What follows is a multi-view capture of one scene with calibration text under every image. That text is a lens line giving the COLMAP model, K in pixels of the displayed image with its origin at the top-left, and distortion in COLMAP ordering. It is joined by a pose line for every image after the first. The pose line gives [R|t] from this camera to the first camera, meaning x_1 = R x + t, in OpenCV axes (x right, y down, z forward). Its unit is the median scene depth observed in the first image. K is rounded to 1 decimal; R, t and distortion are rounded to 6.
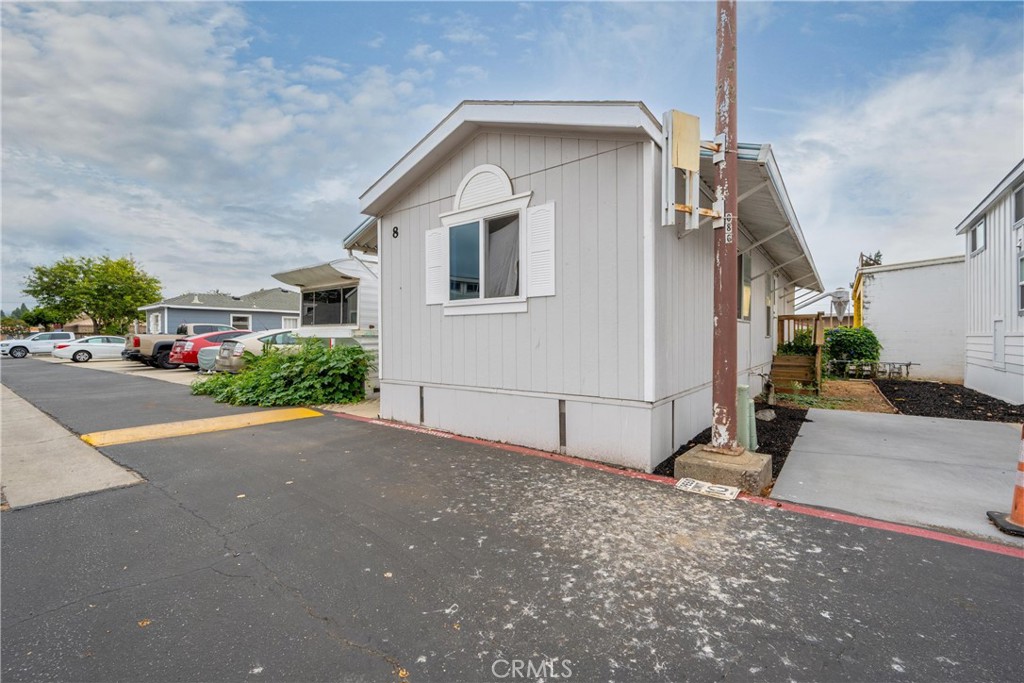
lens RADIAL K [[431.6, 0, 511.3], [0, 431.6, 339.8], [0, 0, 1]] dist [0.001529, -0.000054]
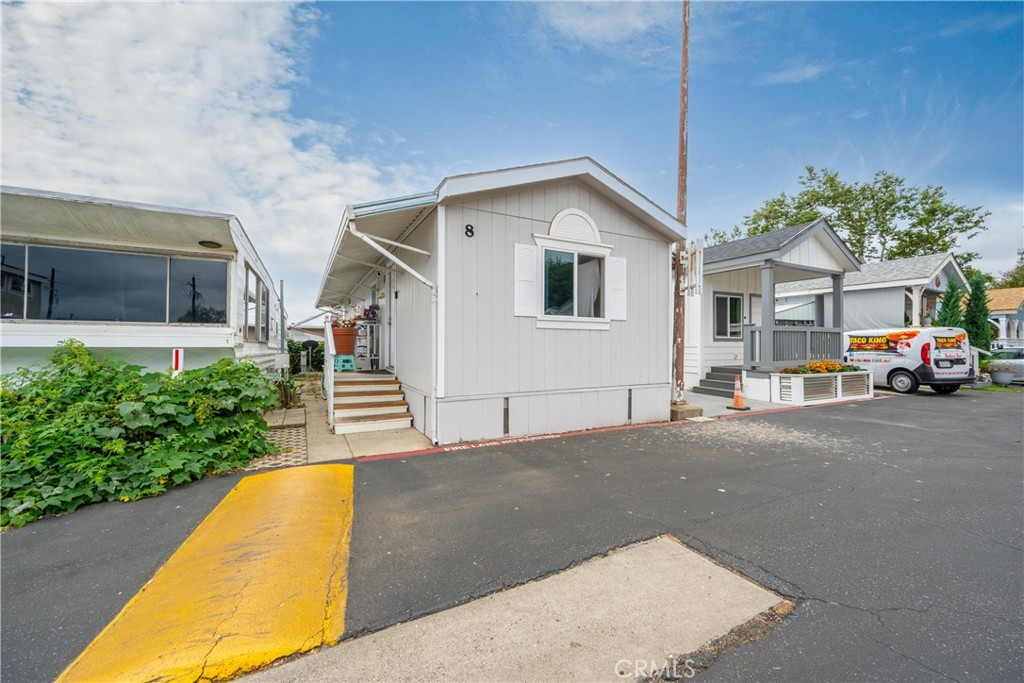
lens RADIAL K [[403.0, 0, 513.4], [0, 403.0, 341.2], [0, 0, 1]] dist [0.000097, -0.000015]
pose [[0.418983, 0.006688, 0.907969, -1.101888], [-0.002820, 0.999978, -0.006065, -0.016986], [-0.907990, -0.000019, 0.418992, 0.632247]]
